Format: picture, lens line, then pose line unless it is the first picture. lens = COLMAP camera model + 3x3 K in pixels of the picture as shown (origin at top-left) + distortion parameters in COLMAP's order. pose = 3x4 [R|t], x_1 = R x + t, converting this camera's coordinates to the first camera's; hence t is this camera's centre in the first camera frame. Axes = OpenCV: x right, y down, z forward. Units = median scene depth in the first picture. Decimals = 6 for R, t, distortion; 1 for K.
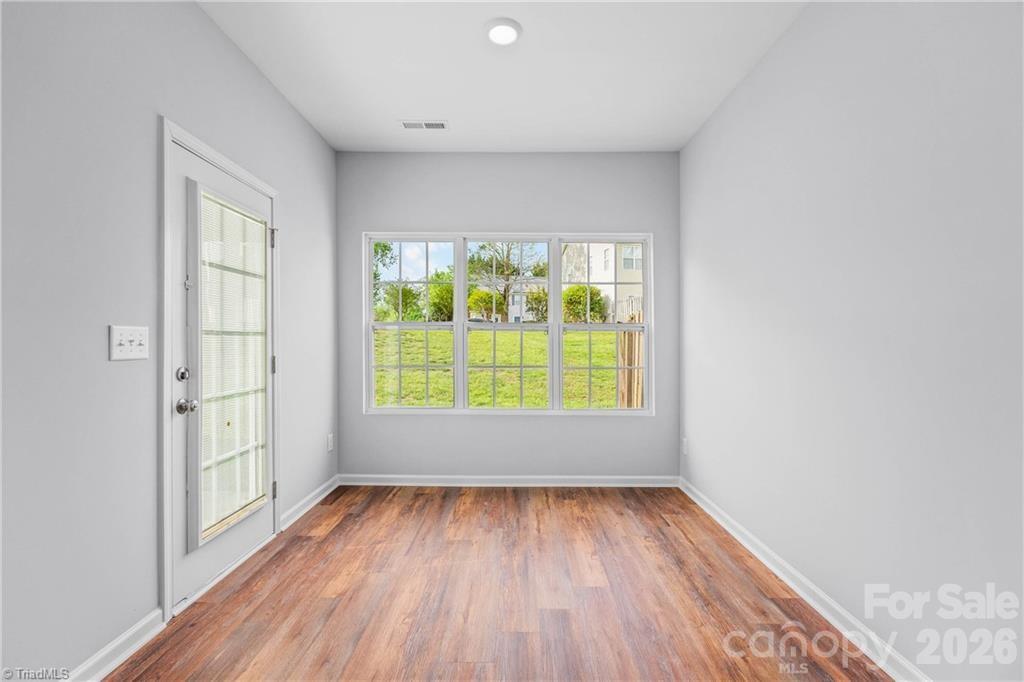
lens RADIAL K [[457.7, 0, 512.0], [0, 457.7, 341.0], [0, 0, 1]] dist [-0.000808, 0.000292]
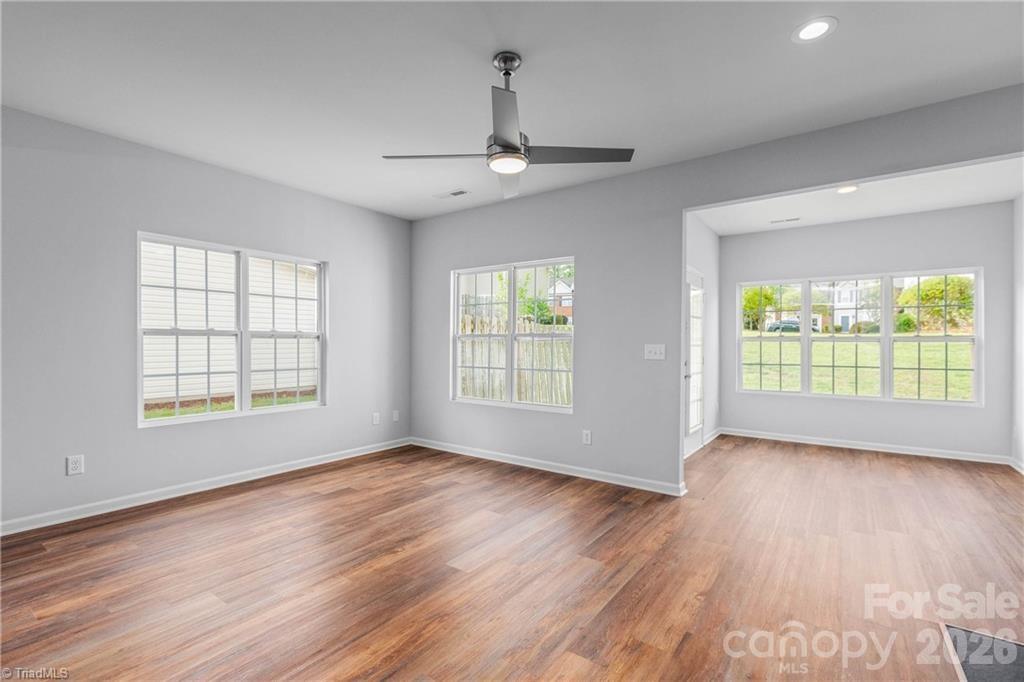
lens RADIAL K [[457.7, 0, 512.0], [0, 457.7, 341.0], [0, 0, 1]] dist [-0.000808, 0.000292]
pose [[0.815839, -0.000798, -0.578279, -0.030644], [-0.002791, 0.999982, -0.005317, -0.015777], [0.578273, 0.005952, 0.815822, -0.852108]]
